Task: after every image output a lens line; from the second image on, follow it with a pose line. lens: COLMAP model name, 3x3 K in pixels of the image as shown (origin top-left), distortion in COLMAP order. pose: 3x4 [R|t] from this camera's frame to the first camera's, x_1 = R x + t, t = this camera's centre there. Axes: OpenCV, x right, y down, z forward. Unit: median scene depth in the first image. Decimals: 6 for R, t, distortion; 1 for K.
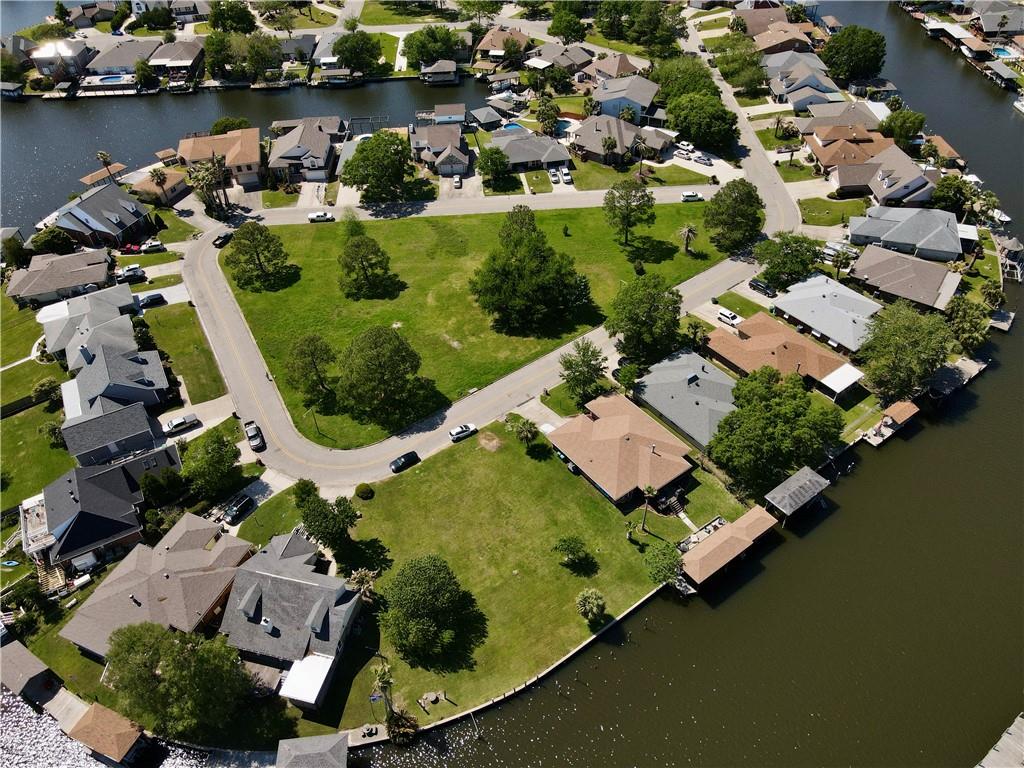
lens RADIAL K [[756.4, 0, 512.0], [0, 756.4, 384.0], [0, 0, 1]] dist [0.018437, 0.002172]
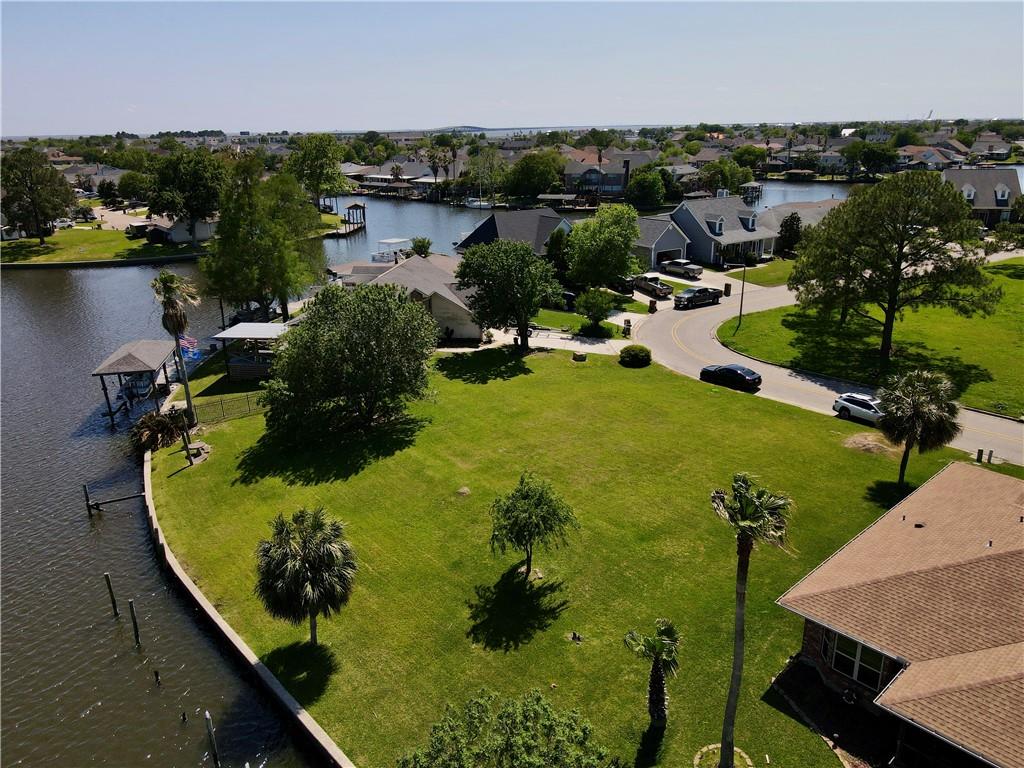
lens RADIAL K [[756.4, 0, 512.0], [0, 756.4, 384.0], [0, 0, 1]] dist [0.018437, 0.002172]
pose [[0.096433, 0.347181, -0.932827, 0.339593], [-0.663017, 0.721406, 0.199954, 0.115490], [0.742367, 0.599198, 0.299754, 0.858491]]
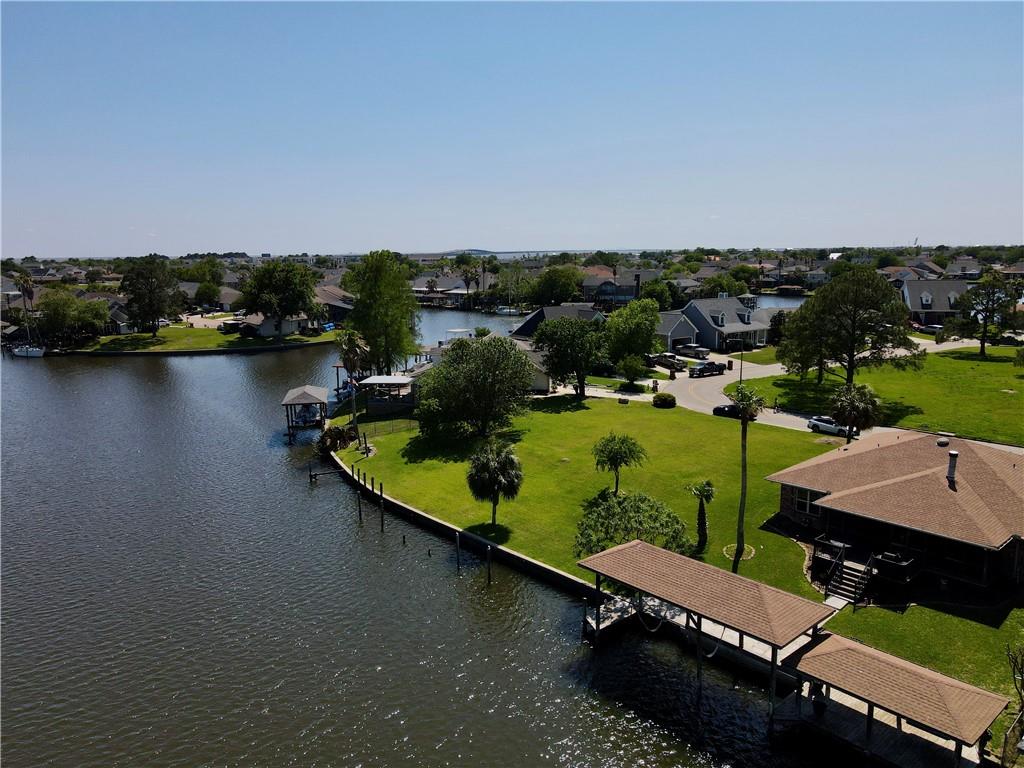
lens RADIAL K [[756.4, 0, 512.0], [0, 756.4, 384.0], [0, 0, 1]] dist [0.018437, 0.002172]
pose [[0.091645, 0.201548, -0.975182, 0.554230], [-0.666569, 0.739955, 0.090290, 0.176128], [0.739789, 0.641751, 0.202159, 0.800937]]
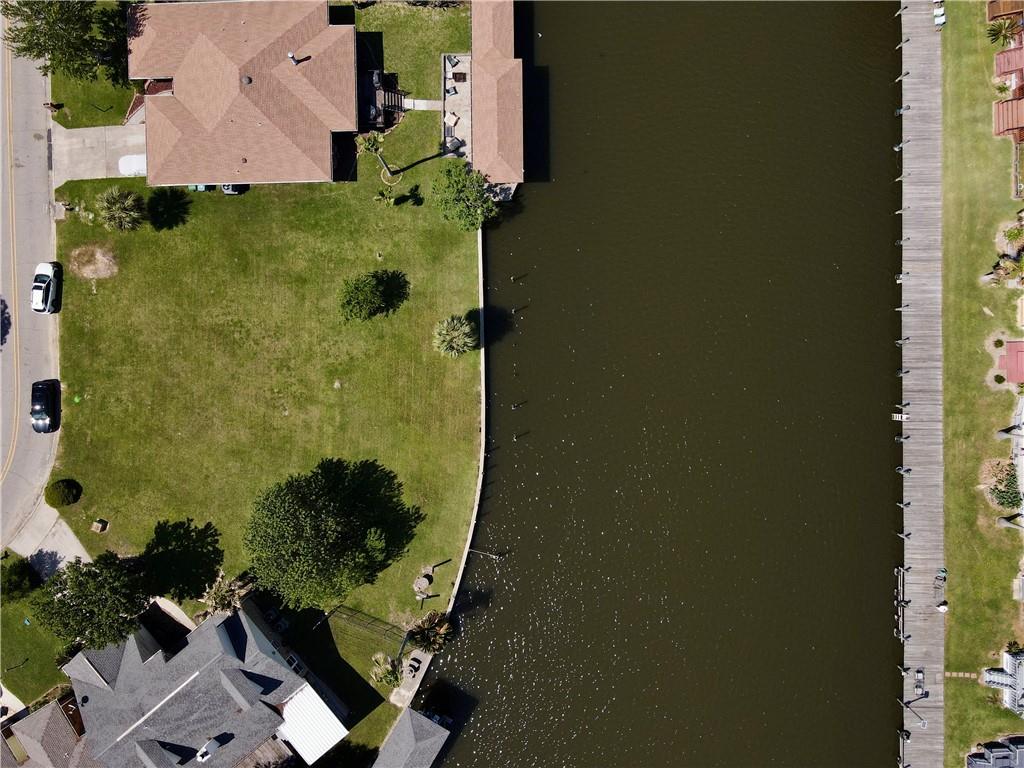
lens RADIAL K [[756.4, 0, 512.0], [0, 756.4, 384.0], [0, 0, 1]] dist [0.018437, 0.002172]
pose [[0.583923, -0.811809, -0.000001, 0.092740], [0.566909, 0.407769, 0.715778, -0.136374], [-0.581075, -0.417960, 0.698328, 0.444287]]
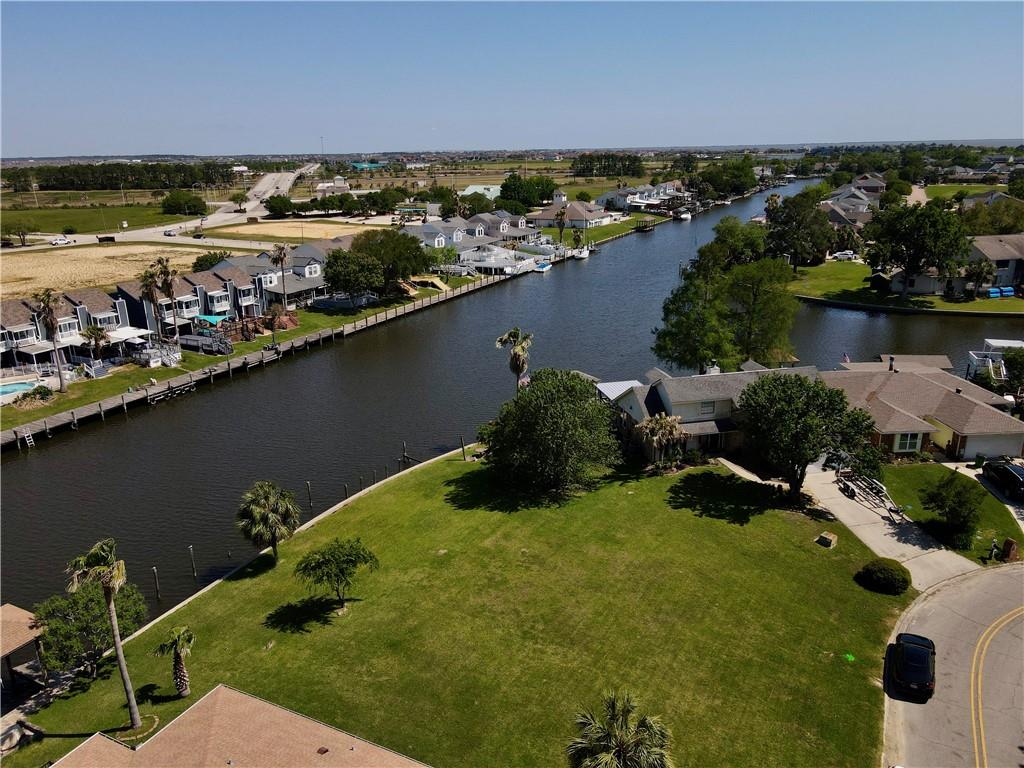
lens RADIAL K [[756.4, 0, 512.0], [0, 756.4, 384.0], [0, 0, 1]] dist [0.018437, 0.002172]
pose [[-0.894449, 0.176701, -0.410777, 0.141429], [-0.268625, 0.522073, 0.809494, -0.202794], [0.357494, 0.834396, -0.419501, 1.110825]]
